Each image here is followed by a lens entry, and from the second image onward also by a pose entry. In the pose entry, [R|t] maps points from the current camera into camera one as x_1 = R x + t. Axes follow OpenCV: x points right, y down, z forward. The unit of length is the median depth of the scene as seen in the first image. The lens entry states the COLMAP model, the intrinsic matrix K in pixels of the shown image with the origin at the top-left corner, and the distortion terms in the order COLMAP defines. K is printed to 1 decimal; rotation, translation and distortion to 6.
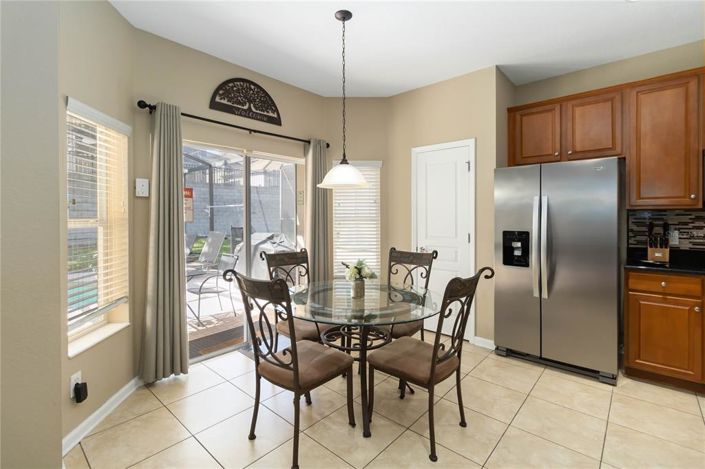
lens RADIAL K [[329.3, 0, 353.4], [0, 329.3, 216.0], [0, 0, 1]] dist [0.004818, -0.000558]
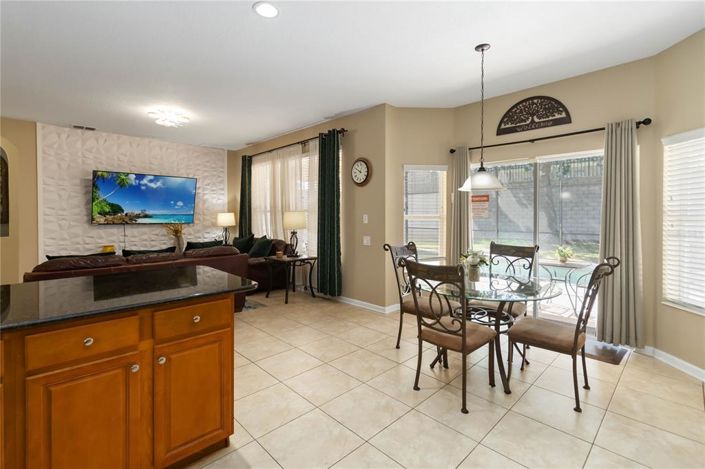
lens RADIAL K [[329.3, 0, 352.0], [0, 329.3, 219.5], [0, 0, 1]] dist [0.004818, -0.000558]
pose [[-0.075576, 0.014003, -0.997042, 0.987697], [-0.003608, 0.999891, 0.014316, 0.008533], [0.997134, 0.004679, -0.075517, 0.495287]]
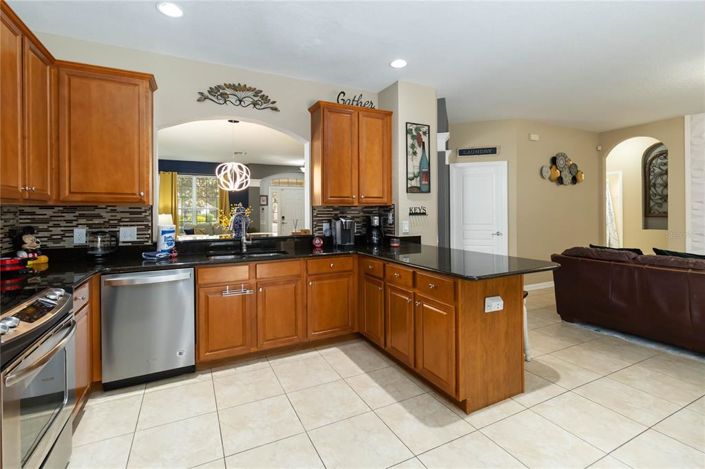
lens RADIAL K [[329.3, 0, 350.1], [0, 329.3, 210.0], [0, 0, 1]] dist [0.004818, -0.000558]
pose [[-0.925927, 0.012645, 0.377491, 0.336594], [0.012338, 0.999919, -0.003231, 0.001924], [-0.377501, 0.001666, -0.926008, 0.964409]]
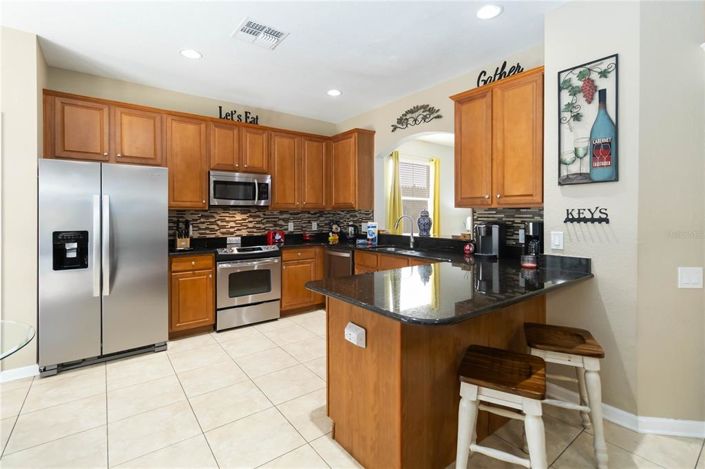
lens RADIAL K [[329.3, 0, 351.6], [0, 329.3, 213.5], [0, 0, 1]] dist [0.004818, -0.000558]
pose [[0.197361, 0.005450, 0.980316, -0.251159], [0.002654, 0.999978, -0.006094, 0.004725], [-0.980327, 0.003804, 0.197342, 0.053984]]
